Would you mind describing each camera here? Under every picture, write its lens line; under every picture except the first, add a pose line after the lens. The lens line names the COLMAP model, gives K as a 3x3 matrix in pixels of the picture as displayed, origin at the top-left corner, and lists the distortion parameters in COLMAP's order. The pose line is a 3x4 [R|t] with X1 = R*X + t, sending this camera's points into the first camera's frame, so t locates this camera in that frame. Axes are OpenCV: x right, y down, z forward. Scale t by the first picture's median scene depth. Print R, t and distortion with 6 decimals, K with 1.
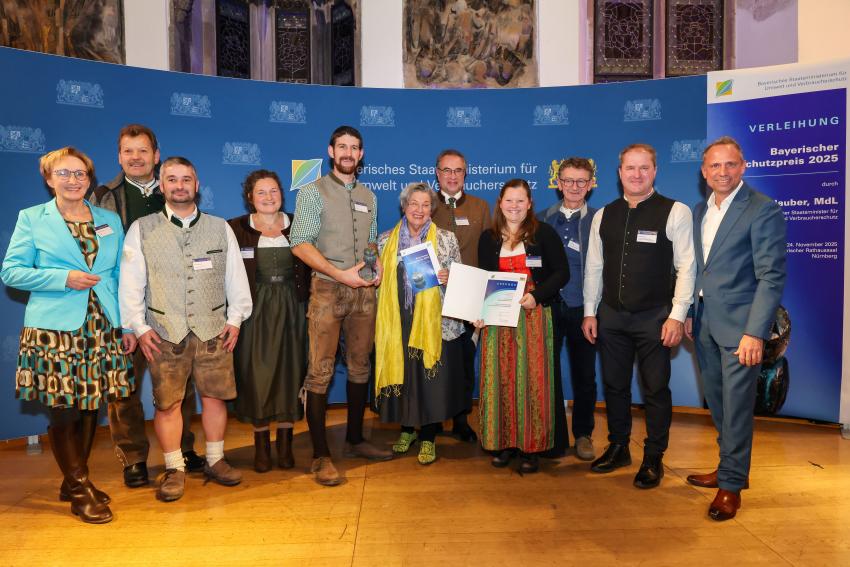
lens RADIAL K [[663.5, 0, 424.1], [0, 663.5, 285.8], [0, 0, 1]] dist [-0.028573, 0.046813]
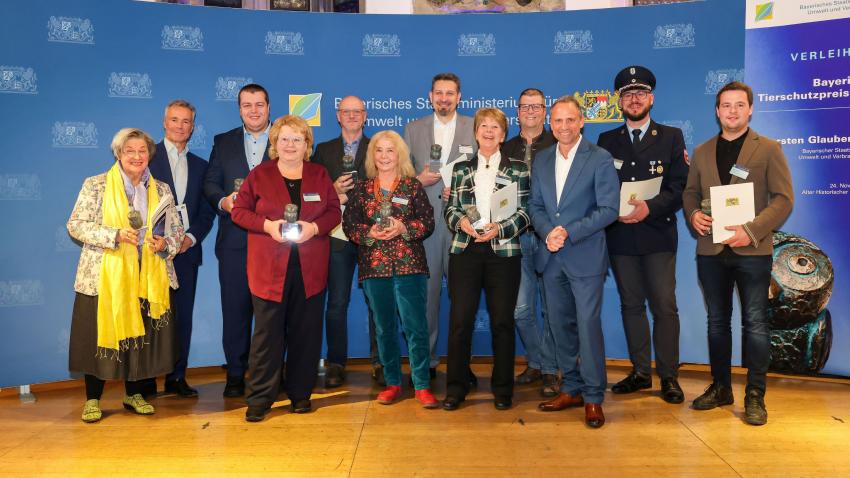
lens RADIAL K [[971.3, 0, 425.0], [0, 971.3, 239.0], [0, 0, 1]] dist [0.007174, -0.018240]
pose [[0.998650, 0.000682, -0.051948, 0.059405], [-0.000474, 0.999992, 0.004015, 0.005708], [0.051951, -0.003984, 0.998642, -0.338634]]
